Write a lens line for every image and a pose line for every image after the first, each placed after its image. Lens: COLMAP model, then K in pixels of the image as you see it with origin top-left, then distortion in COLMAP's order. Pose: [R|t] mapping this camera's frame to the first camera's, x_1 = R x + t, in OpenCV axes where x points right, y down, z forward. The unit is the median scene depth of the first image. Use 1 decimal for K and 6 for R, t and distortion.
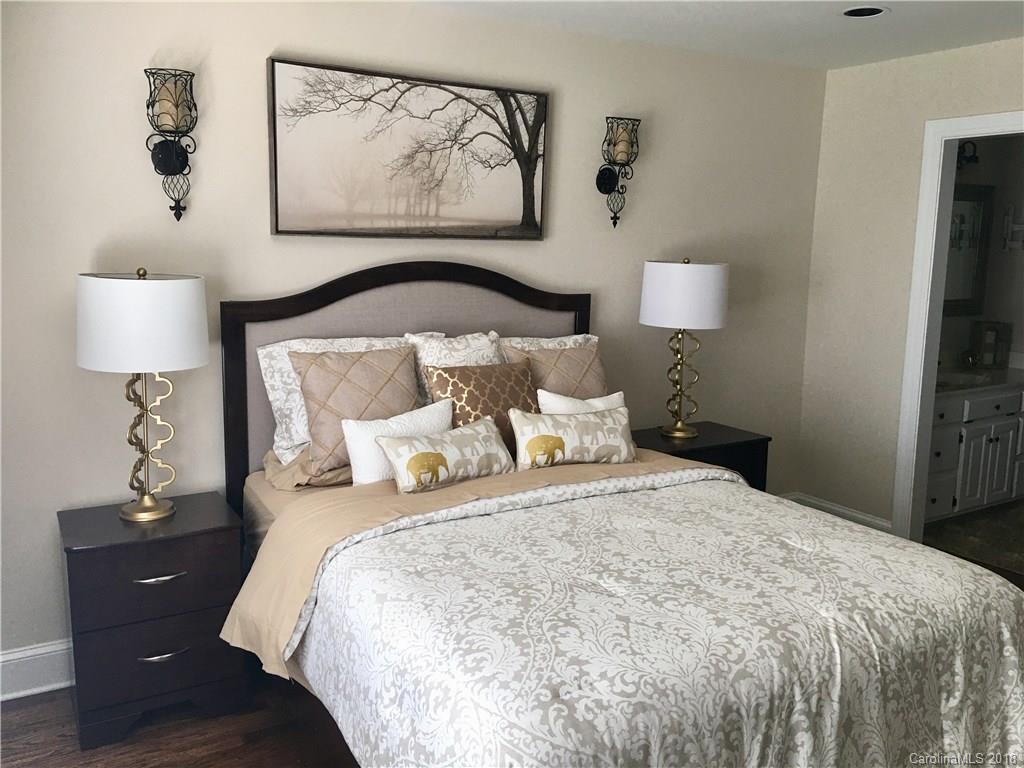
lens RADIAL K [[870.9, 0, 512.7], [0, 870.9, 378.1], [0, 0, 1]] dist [0.056574, -0.044558]
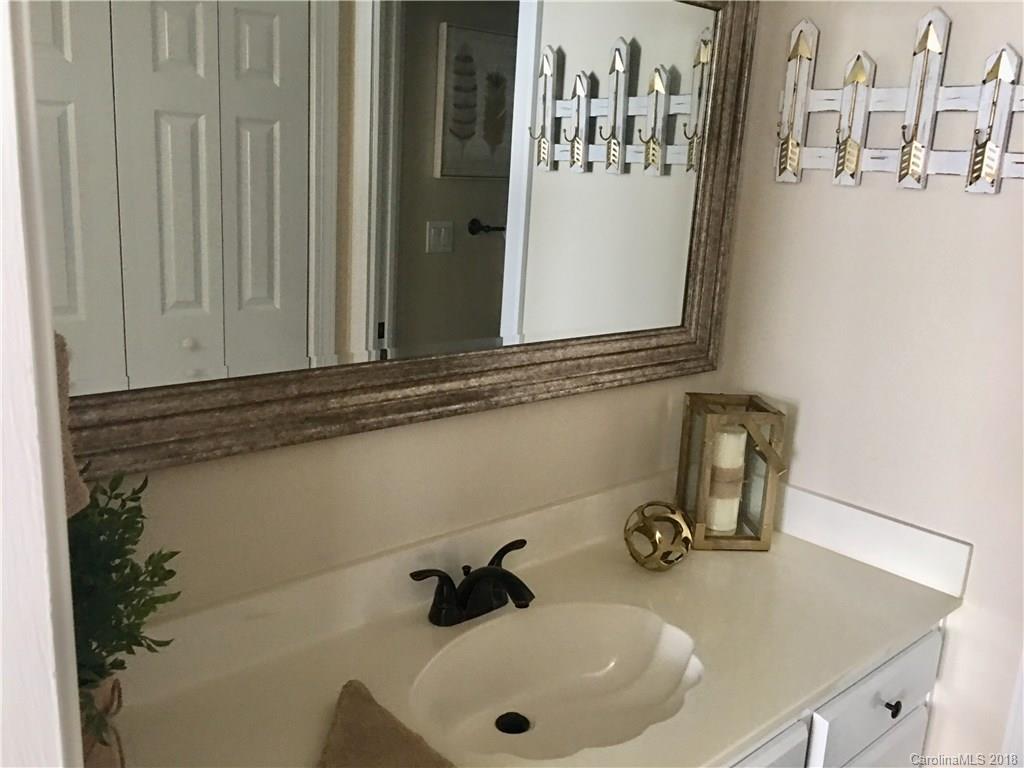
lens RADIAL K [[870.9, 0, 509.8], [0, 870.9, 386.0], [0, 0, 1]] dist [0.056574, -0.044558]
pose [[0.985688, -0.001319, 0.168576, 0.406991], [-0.012868, 0.996463, 0.083036, -0.095265], [-0.168089, -0.084017, 0.982185, 0.700181]]
